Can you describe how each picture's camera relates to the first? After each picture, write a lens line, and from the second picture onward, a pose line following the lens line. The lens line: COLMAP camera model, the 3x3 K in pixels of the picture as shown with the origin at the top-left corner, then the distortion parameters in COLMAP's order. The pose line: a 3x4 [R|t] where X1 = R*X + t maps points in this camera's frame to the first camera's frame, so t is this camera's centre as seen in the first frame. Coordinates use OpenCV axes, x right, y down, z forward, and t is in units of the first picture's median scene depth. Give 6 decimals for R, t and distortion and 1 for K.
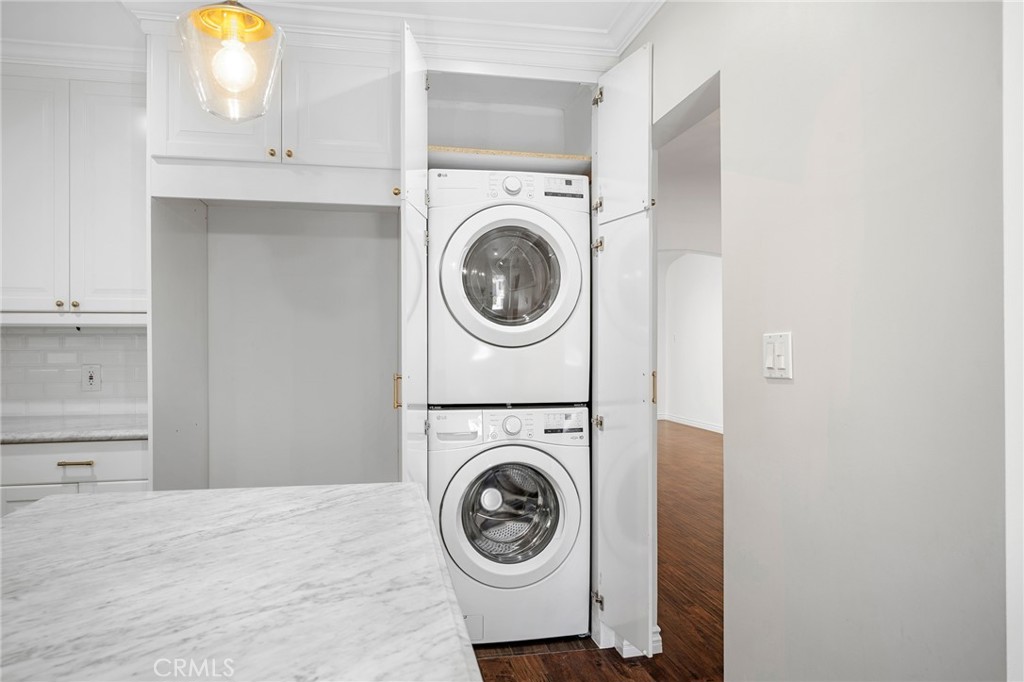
lens RADIAL K [[669.3, 0, 511.2], [0, 669.3, 342.9], [0, 0, 1]] dist [-0.002893, -0.000848]
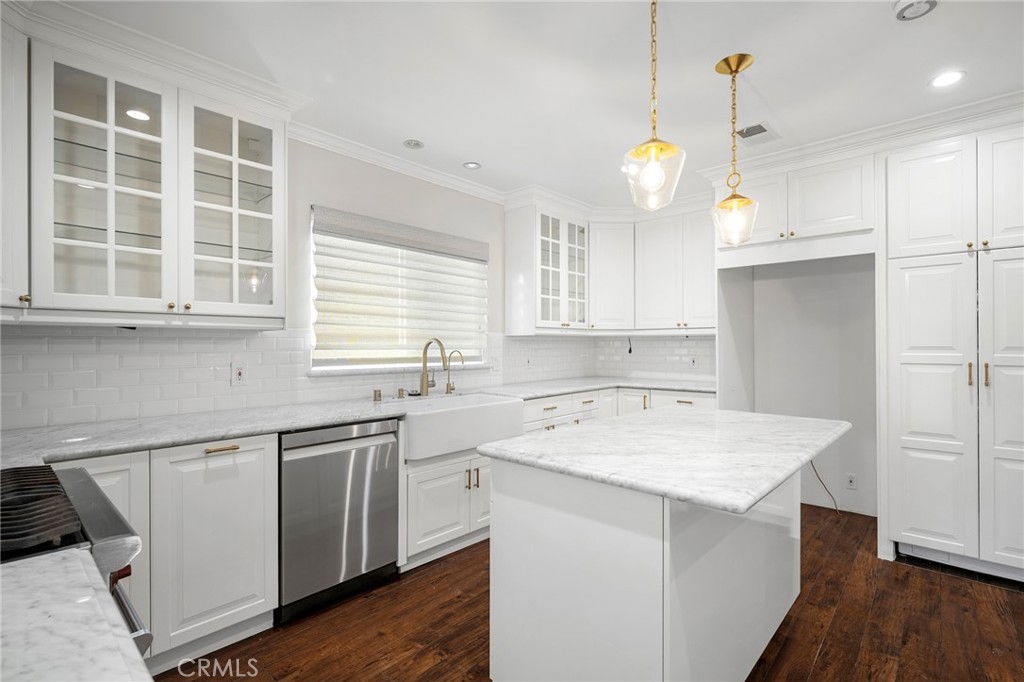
lens RADIAL K [[499.2, 0, 517.6], [0, 499.2, 336.4], [0, 0, 1]] dist [0.005518, -0.000046]
pose [[0.596653, -0.011535, -0.802417, 0.275016], [-0.005699, 0.999811, -0.018611, 0.009696], [0.802479, 0.015677, 0.596474, -0.329417]]
